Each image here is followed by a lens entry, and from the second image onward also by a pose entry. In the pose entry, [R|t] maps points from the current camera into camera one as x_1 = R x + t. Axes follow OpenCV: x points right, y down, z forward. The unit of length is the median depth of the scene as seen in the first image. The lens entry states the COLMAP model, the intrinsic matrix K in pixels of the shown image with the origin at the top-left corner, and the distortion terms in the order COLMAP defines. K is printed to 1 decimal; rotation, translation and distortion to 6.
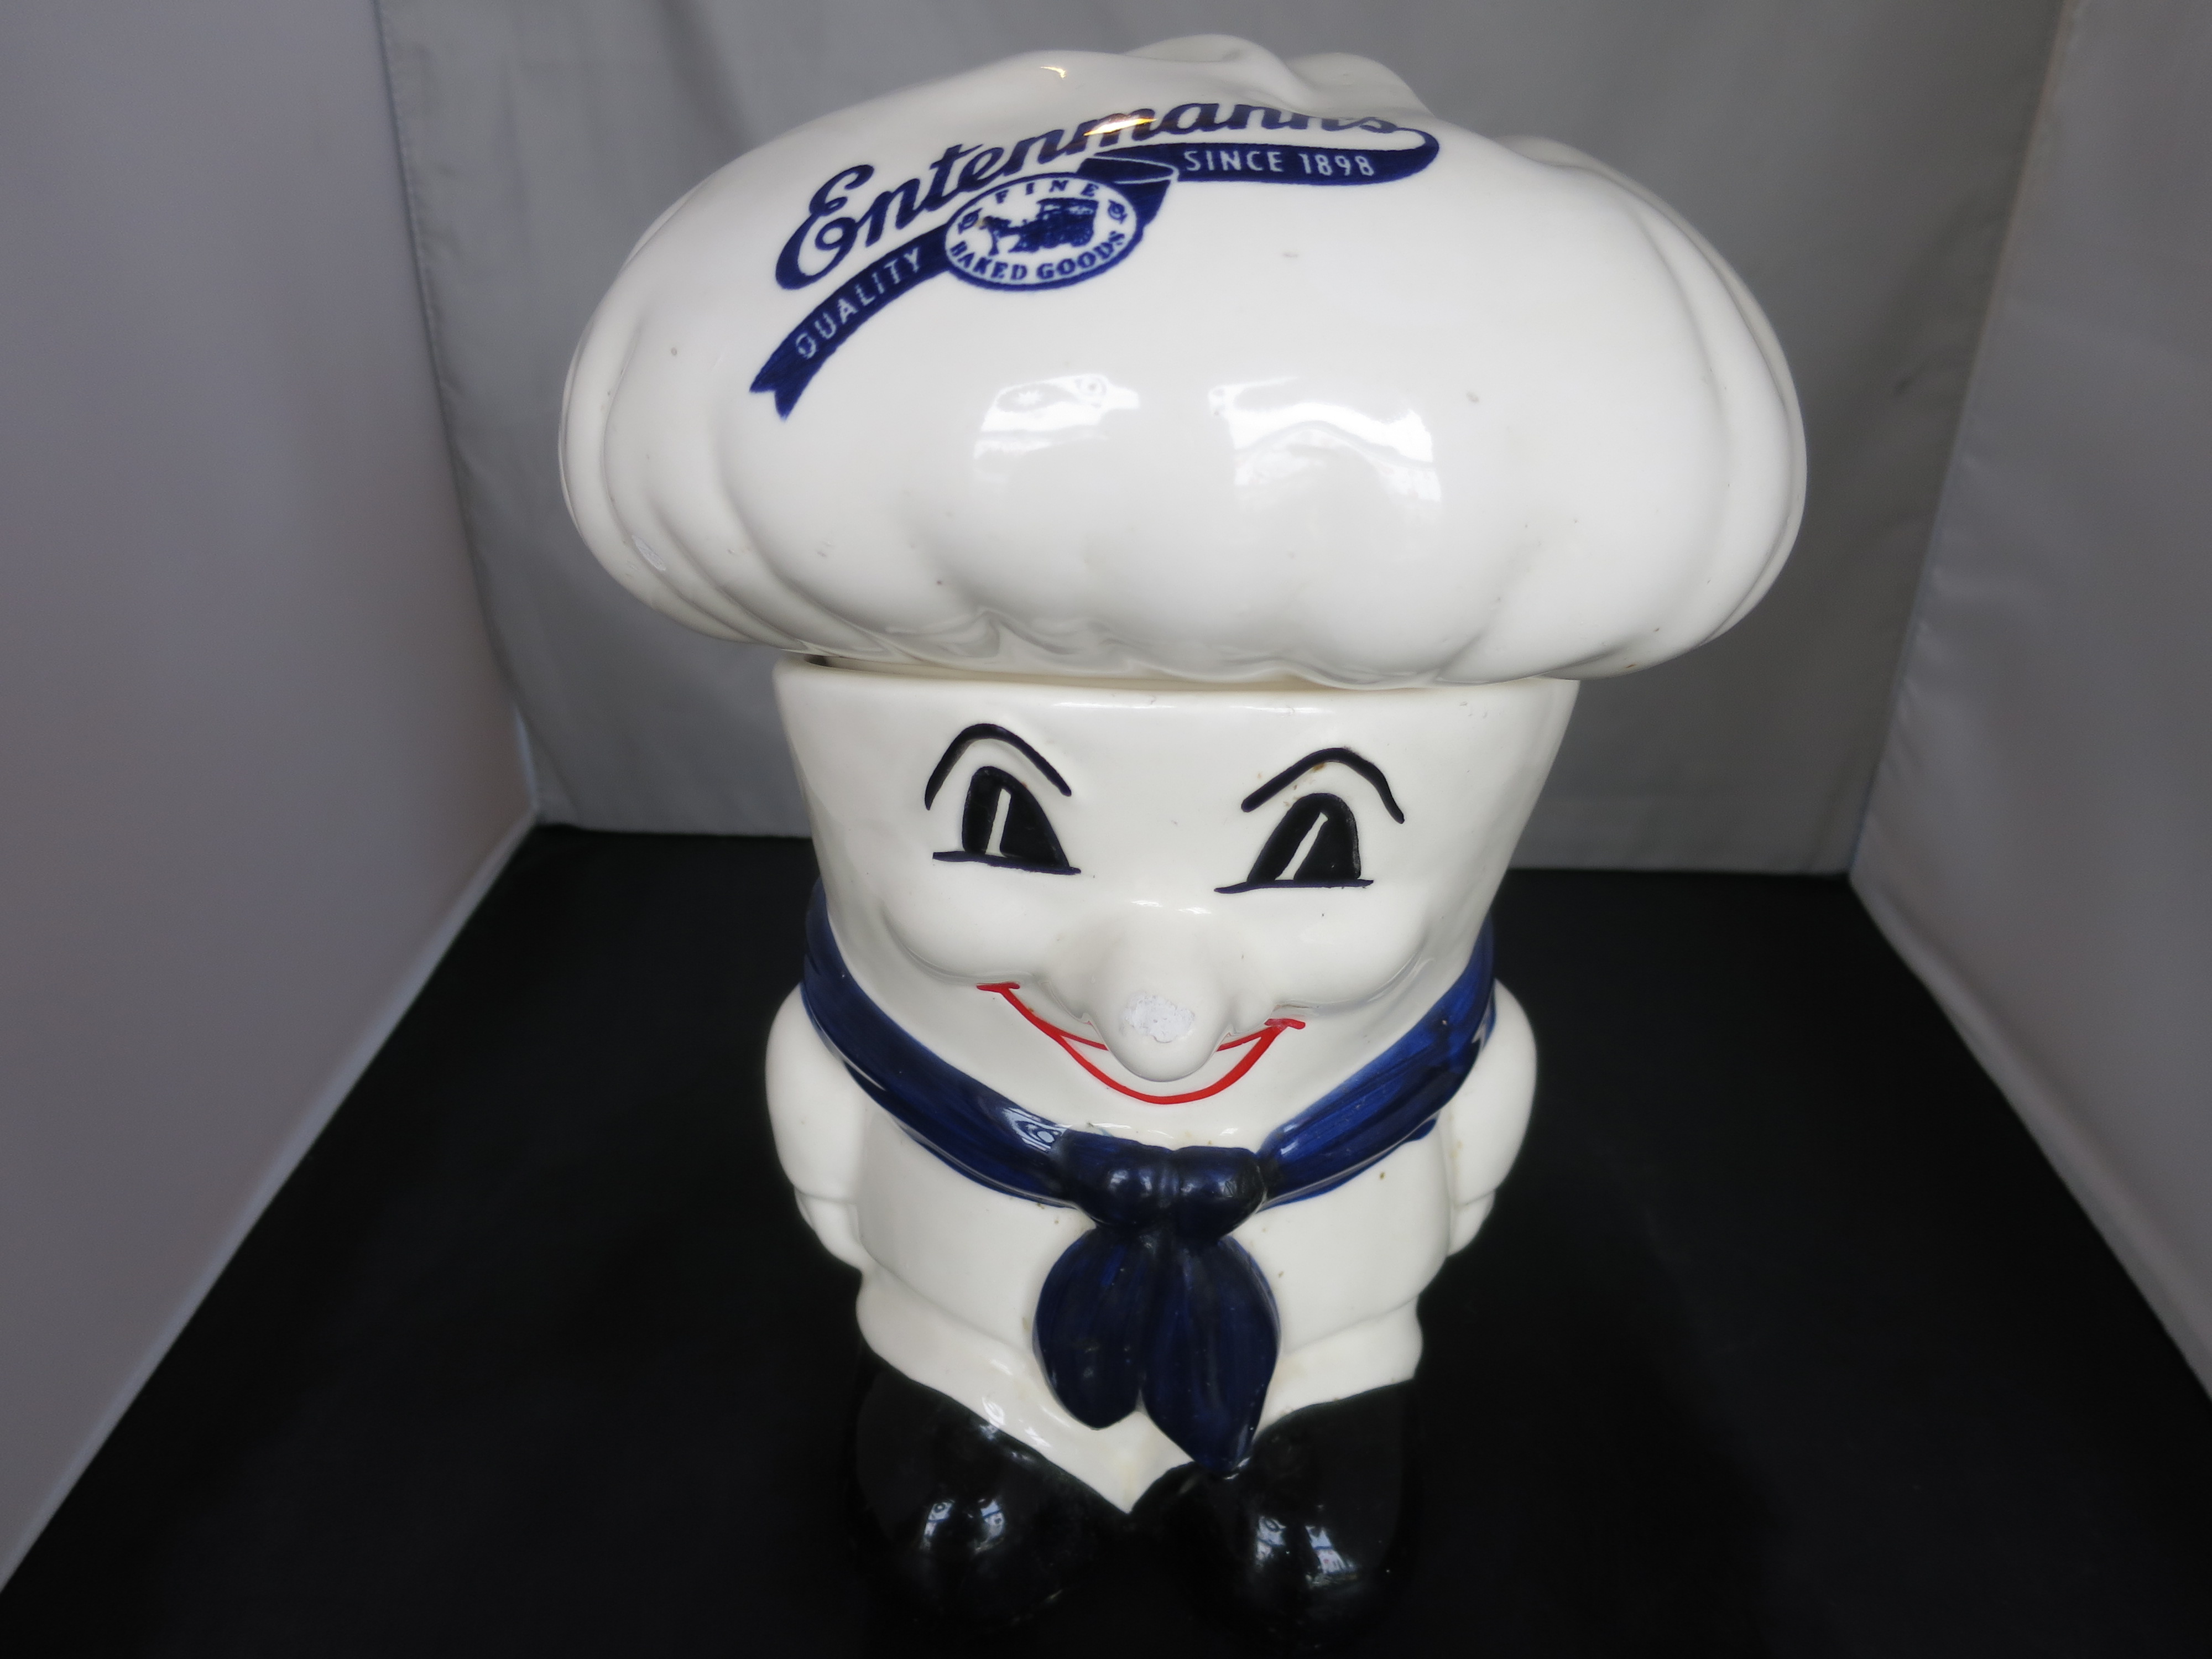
lens RADIAL K [[1542.3, 0, 1111.0], [0, 1542.3, 833.2], [0, 0, 1]] dist [-0.040775, 0.003215]
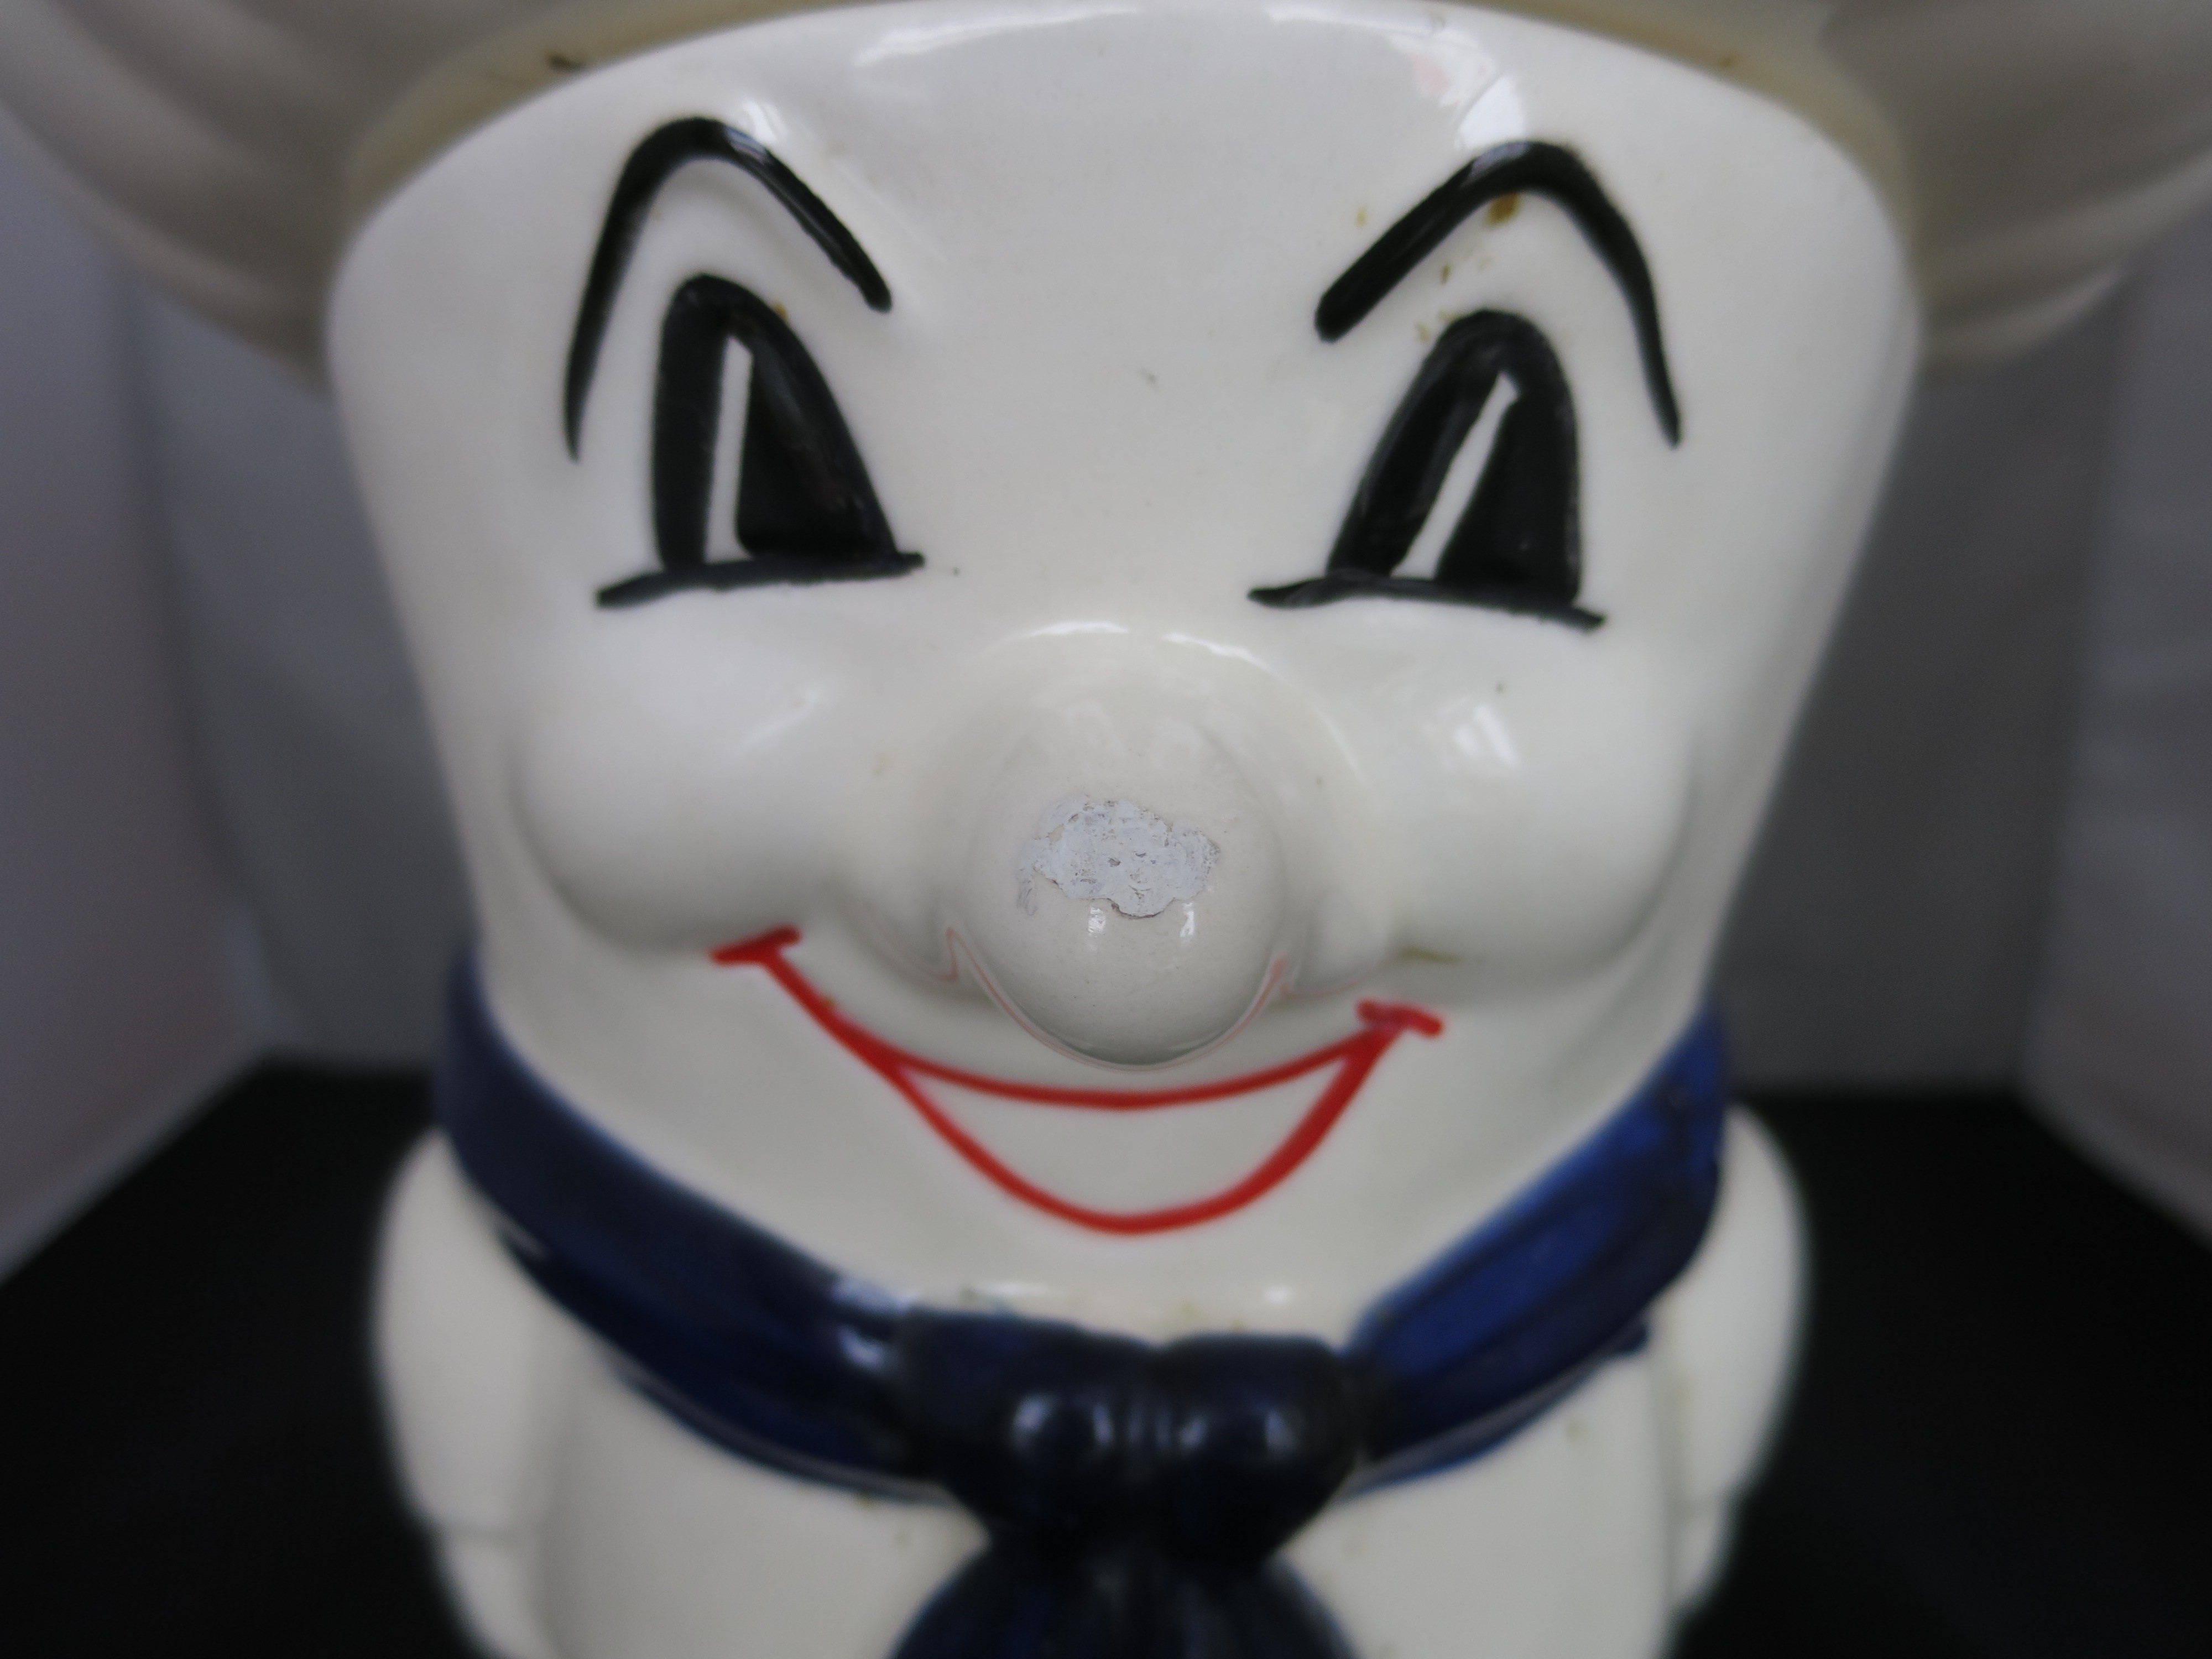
lens RADIAL K [[1542.3, 0, 1086.8], [0, 1542.3, 838.8], [0, 0, 1]] dist [-0.040775, 0.003215]
pose [[0.999470, -0.014420, 0.029200, 0.009893], [0.021316, 0.967544, -0.251802, 0.181465], [-0.024622, 0.252291, 0.967338, 0.552717]]
